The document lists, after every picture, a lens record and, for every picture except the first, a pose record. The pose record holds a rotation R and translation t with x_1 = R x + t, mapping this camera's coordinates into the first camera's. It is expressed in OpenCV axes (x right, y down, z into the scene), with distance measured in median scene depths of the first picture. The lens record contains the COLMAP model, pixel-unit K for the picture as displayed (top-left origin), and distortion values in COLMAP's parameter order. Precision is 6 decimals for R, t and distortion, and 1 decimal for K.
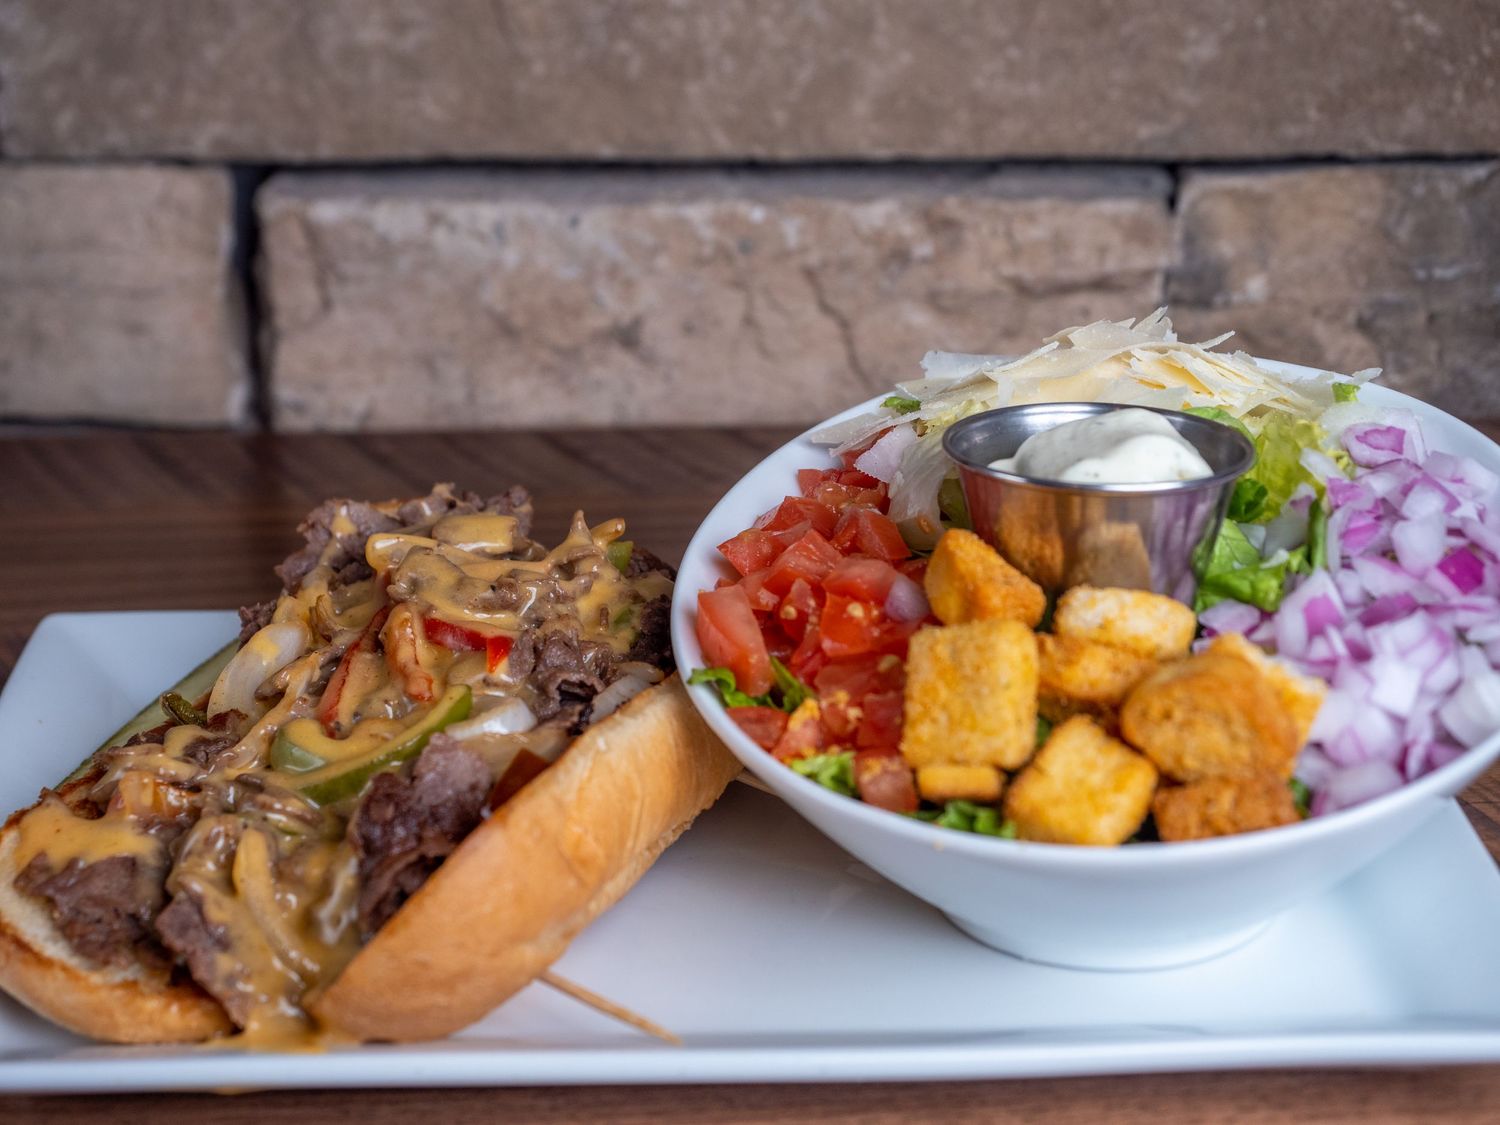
lens RADIAL K [[2630.4, 0, 786.1], [0, 2630.4, 596.1], [0, 0, 1]] dist [0.000265, 0.000000]
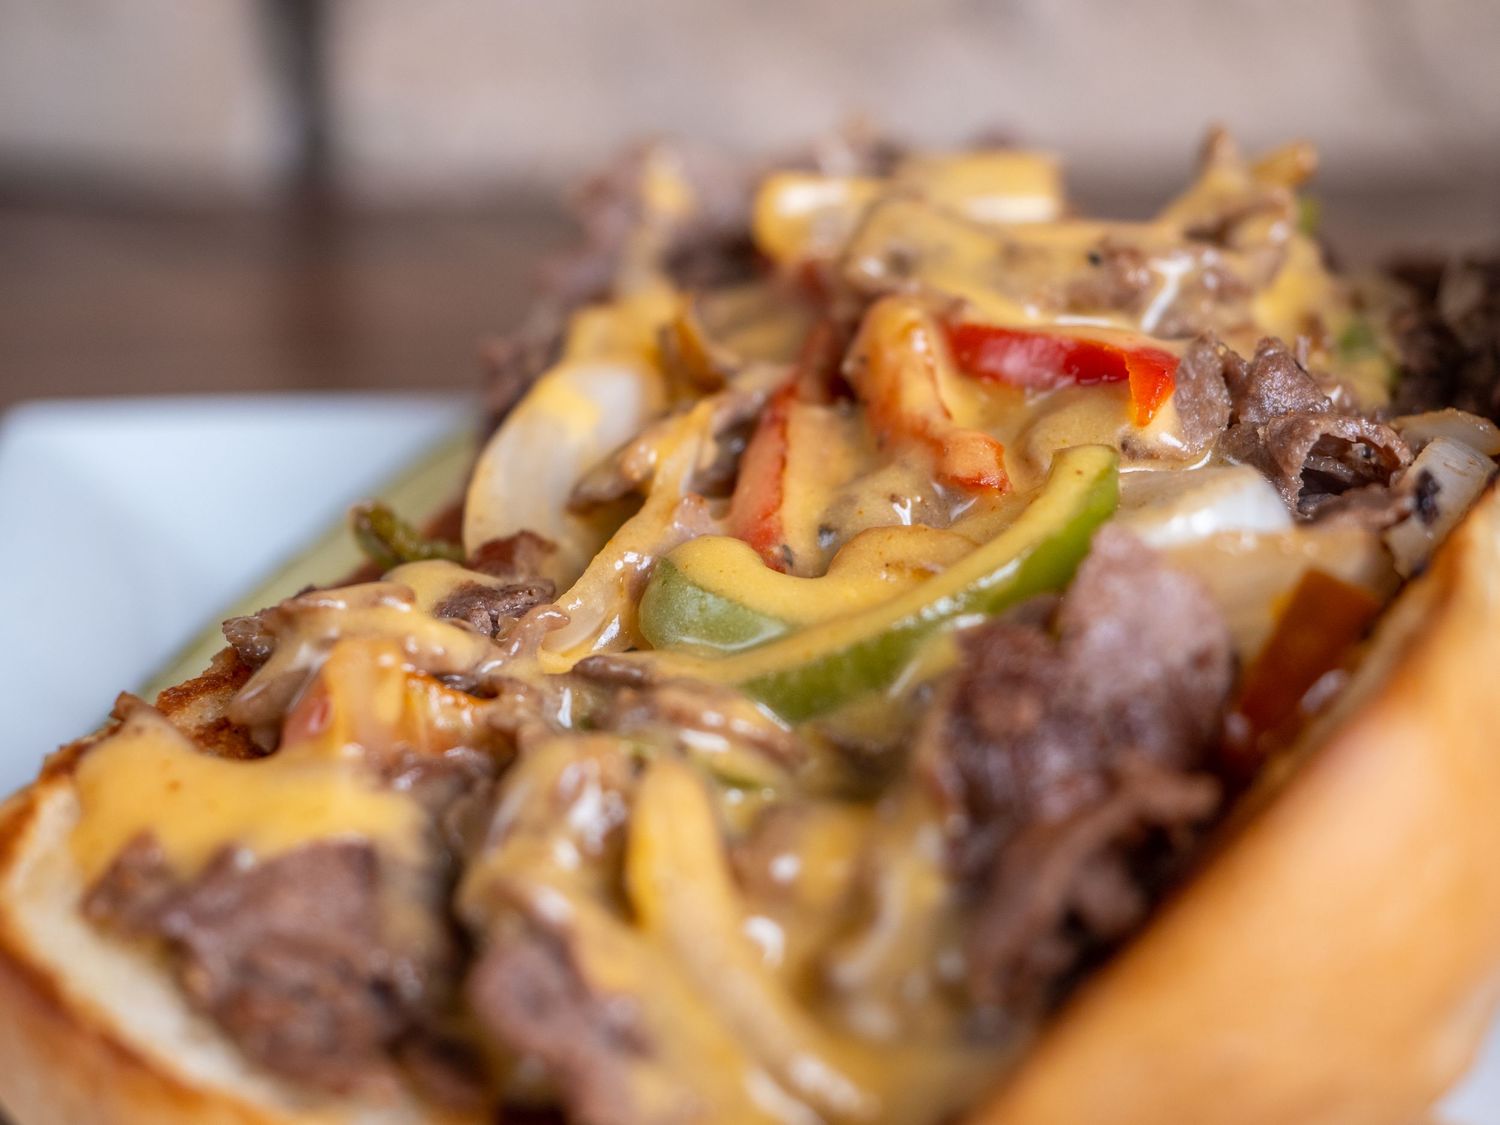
lens RADIAL K [[3535.6, 0, 749.4], [0, 3535.6, 563.6], [0, 0, 1]] dist [-0.039586, 0.000000]
pose [[0.999865, -0.012465, 0.010705, -0.189892], [0.012908, 0.999019, -0.042351, 0.078135], [-0.010167, 0.042483, 0.999045, 0.439838]]
